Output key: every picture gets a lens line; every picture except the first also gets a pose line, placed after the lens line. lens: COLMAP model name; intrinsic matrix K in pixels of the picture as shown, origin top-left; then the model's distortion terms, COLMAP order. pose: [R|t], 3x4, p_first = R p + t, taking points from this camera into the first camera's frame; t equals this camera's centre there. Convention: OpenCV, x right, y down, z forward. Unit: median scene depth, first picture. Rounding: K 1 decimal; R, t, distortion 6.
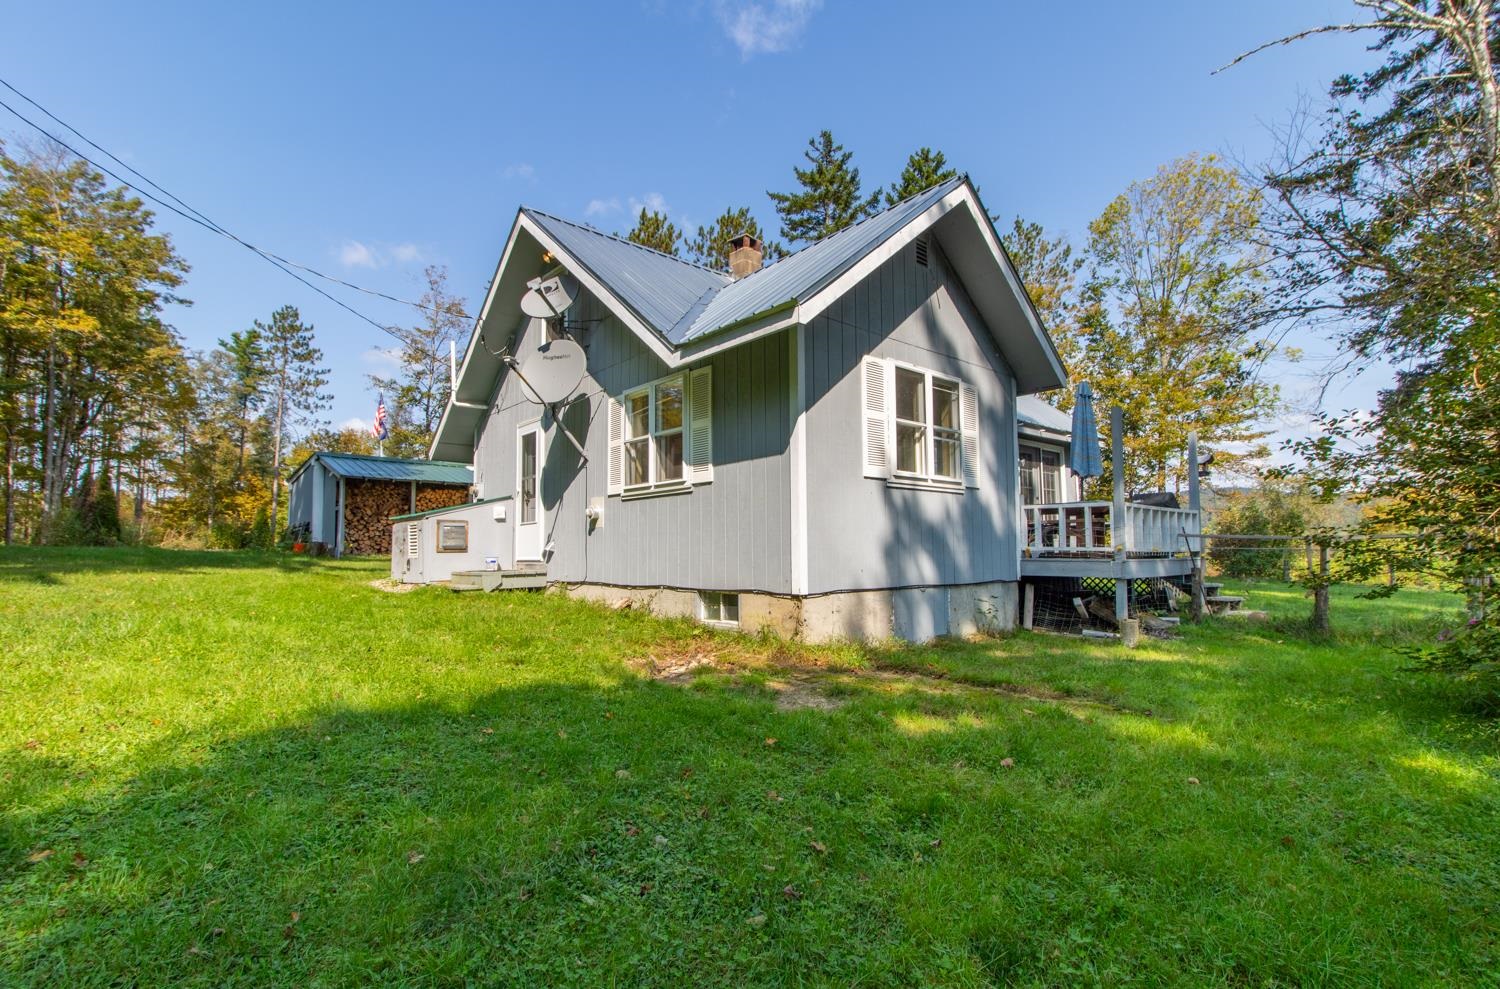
lens RADIAL K [[685.2, 0, 789.5], [0, 685.2, 520.5], [0, 0, 1]] dist [-0.000900, -0.000037]
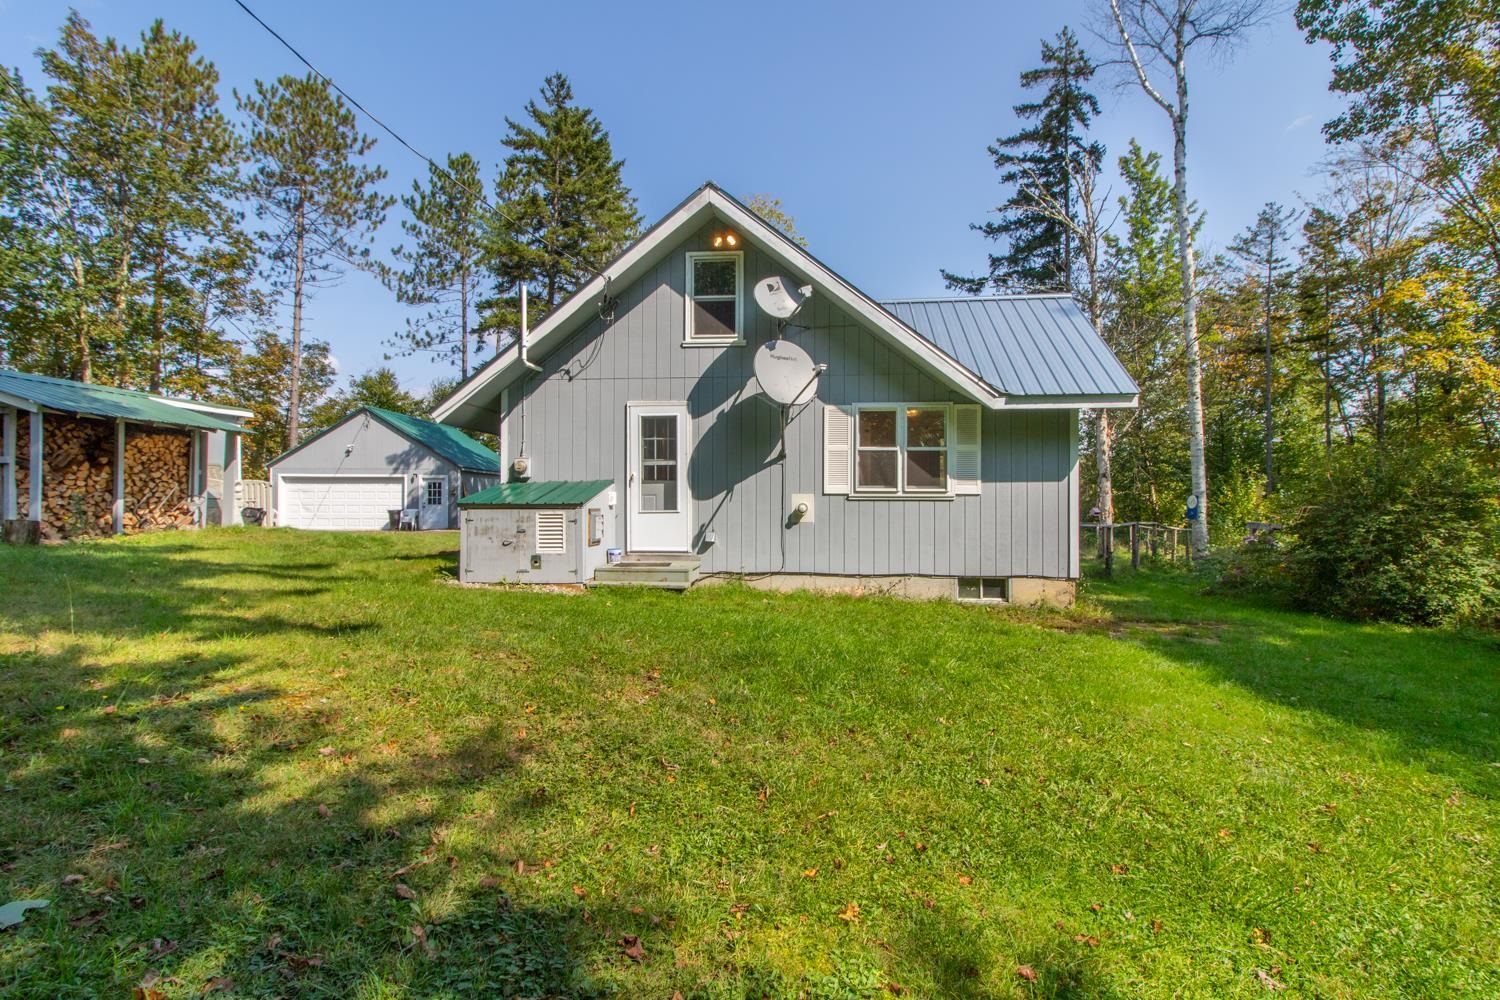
lens RADIAL K [[683.3, 0, 750.0], [0, 683.3, 500.0], [0, 0, 1]] dist [-0.000077, 0.000021]
pose [[0.748425, 0.012104, 0.663109, -1.087649], [-0.042191, 0.998677, 0.029390, -0.054262], [-0.661876, -0.049973, 0.747945, 0.260704]]
